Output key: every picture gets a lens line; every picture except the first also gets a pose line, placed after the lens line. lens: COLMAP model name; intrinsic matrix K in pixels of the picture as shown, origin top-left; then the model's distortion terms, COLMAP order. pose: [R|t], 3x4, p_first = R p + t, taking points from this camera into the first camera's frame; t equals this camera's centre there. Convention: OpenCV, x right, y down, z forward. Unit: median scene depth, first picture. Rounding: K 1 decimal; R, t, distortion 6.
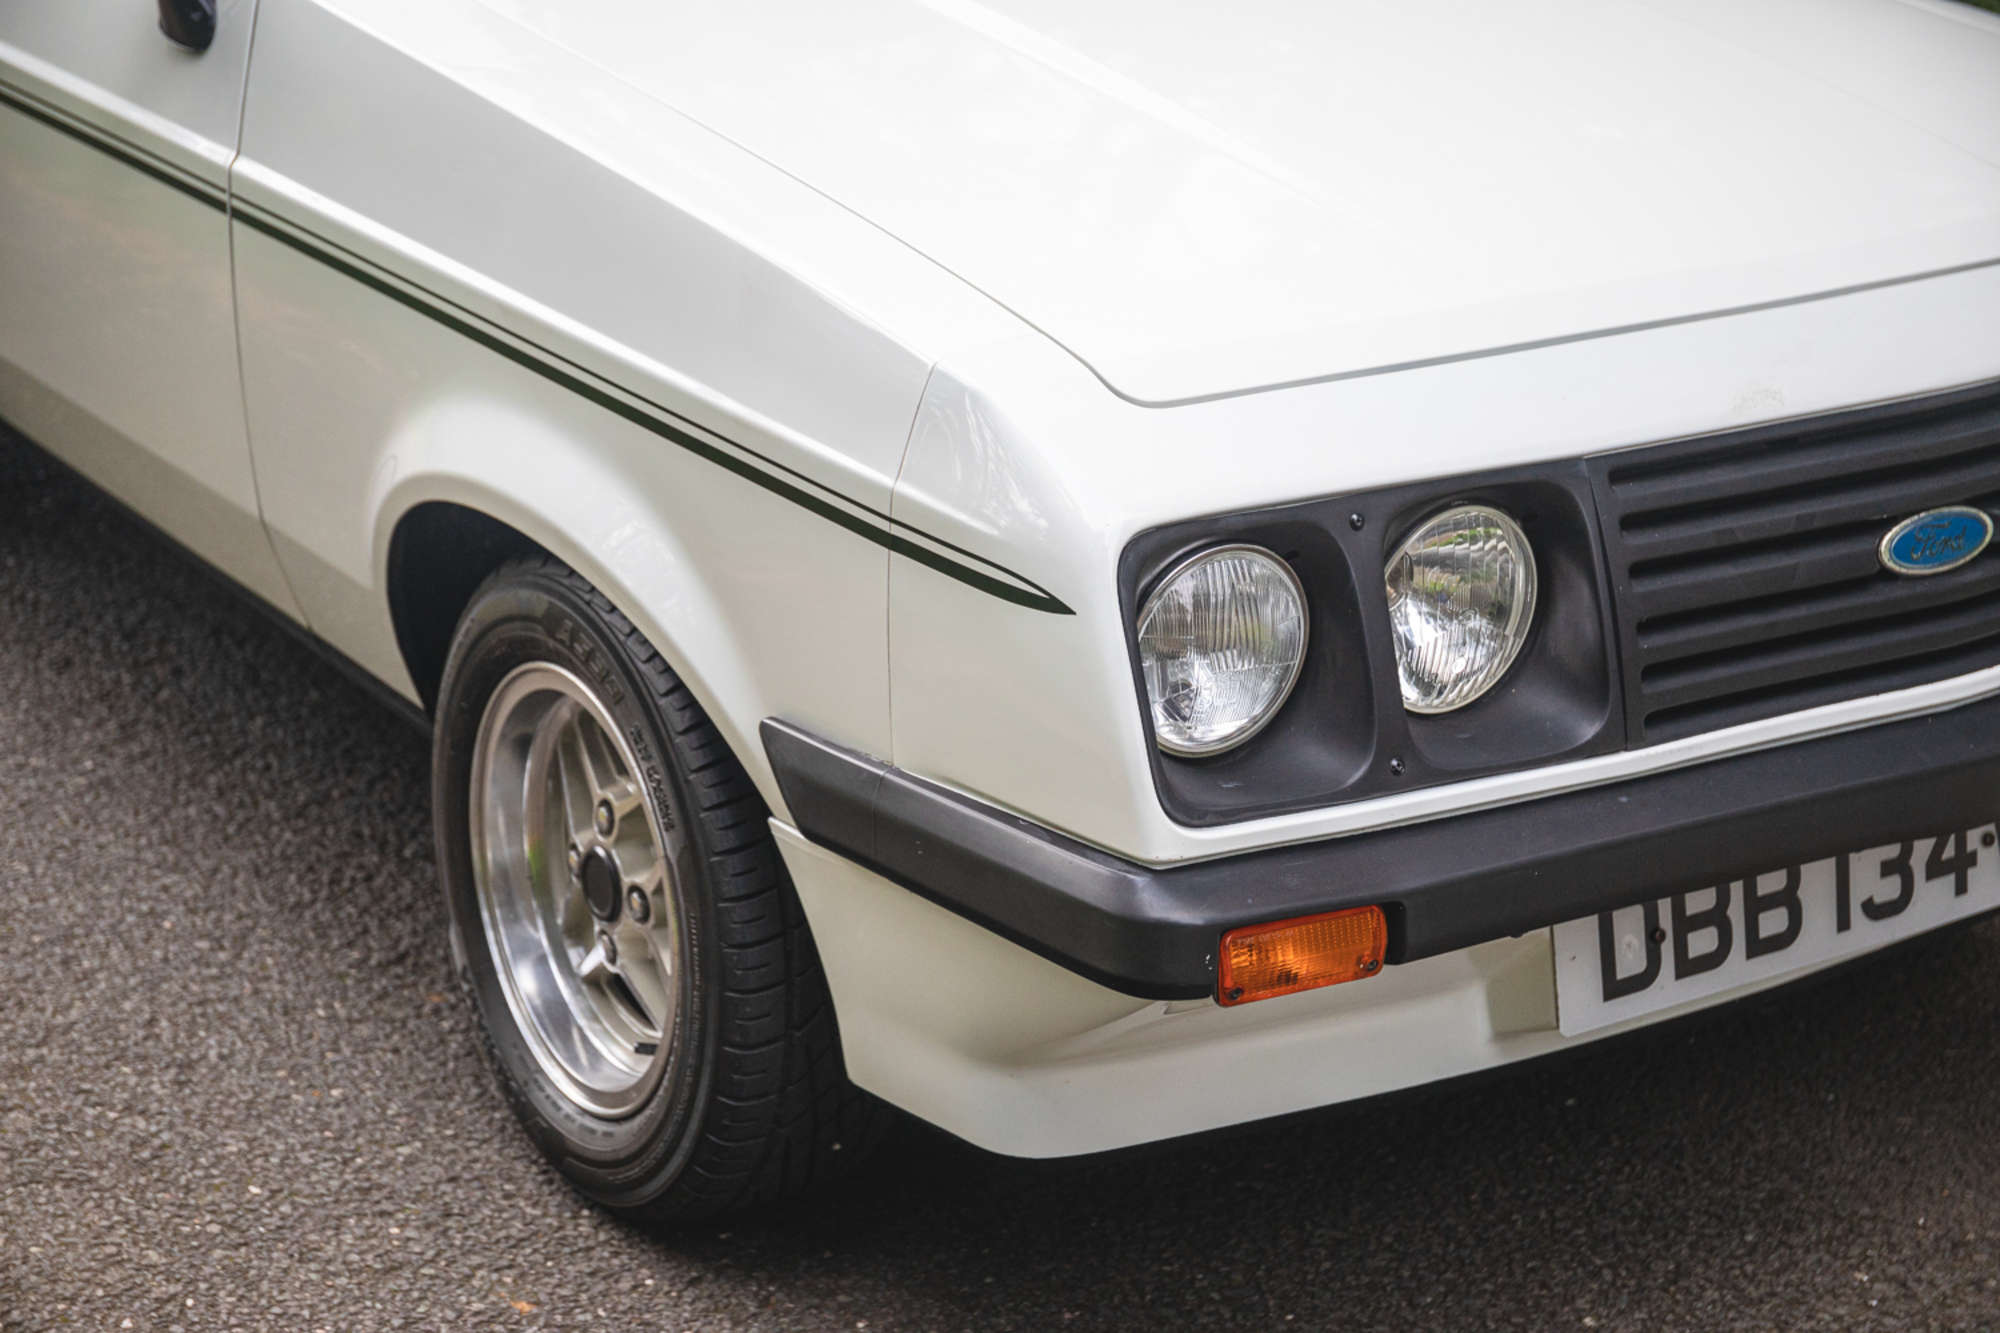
lens RADIAL K [[3543.7, 0, 1000.0], [0, 3543.7, 666.5], [0, 0, 1]] dist [0.120290, 0.019977]
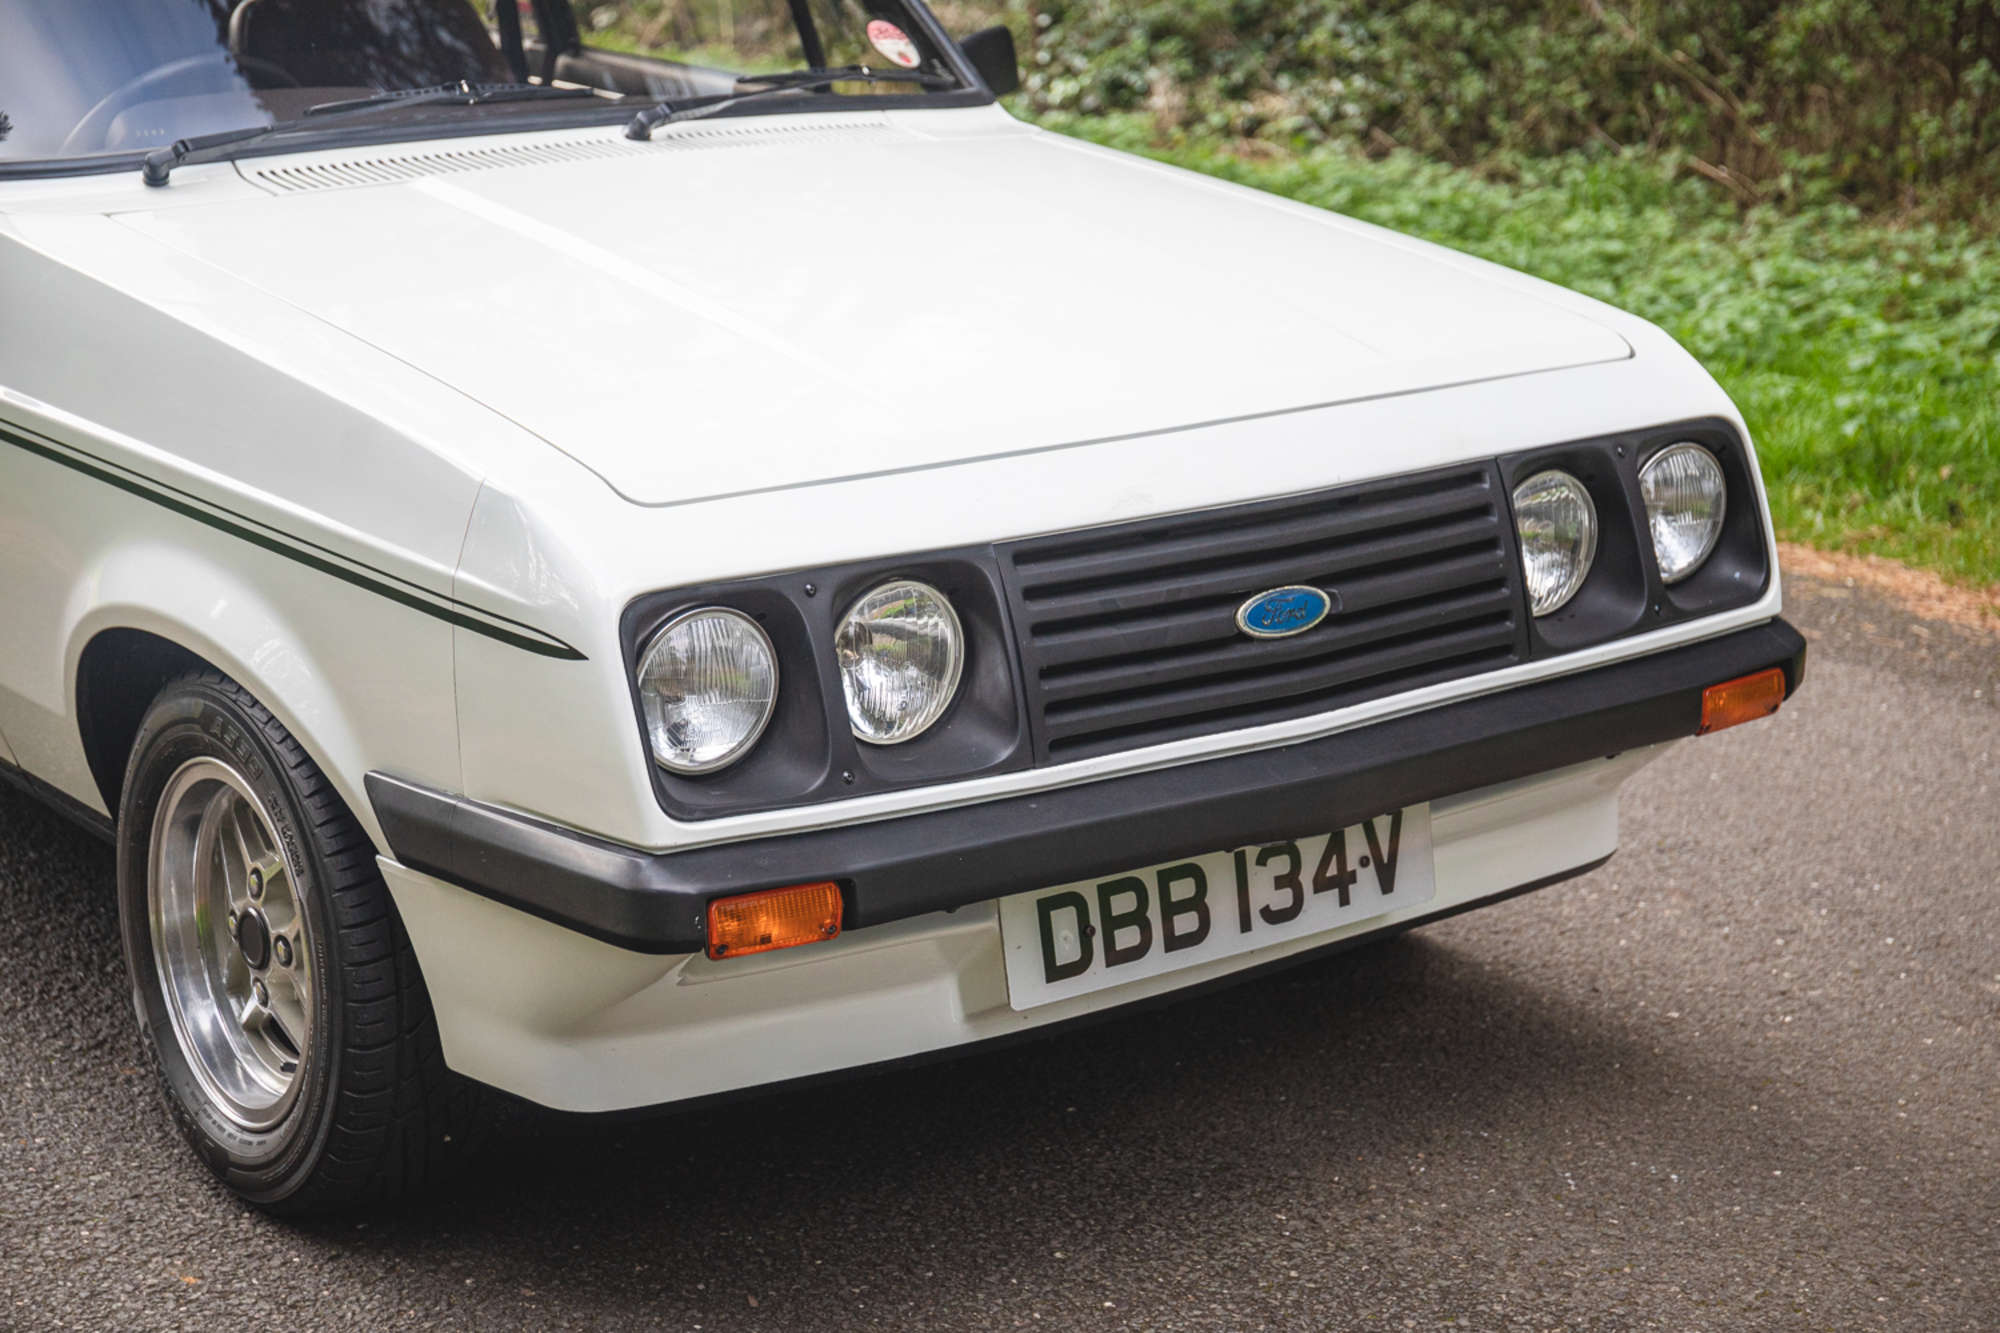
lens RADIAL K [[3663.6, 0, 1000.0], [0, 3663.6, 666.5], [0, 0, 1]] dist [0.071907, 0.361299]
pose [[0.998201, -0.029376, 0.052270, 0.083530], [0.034118, 0.995150, -0.092263, 0.096493], [-0.049306, 0.093881, 0.994362, -0.291903]]
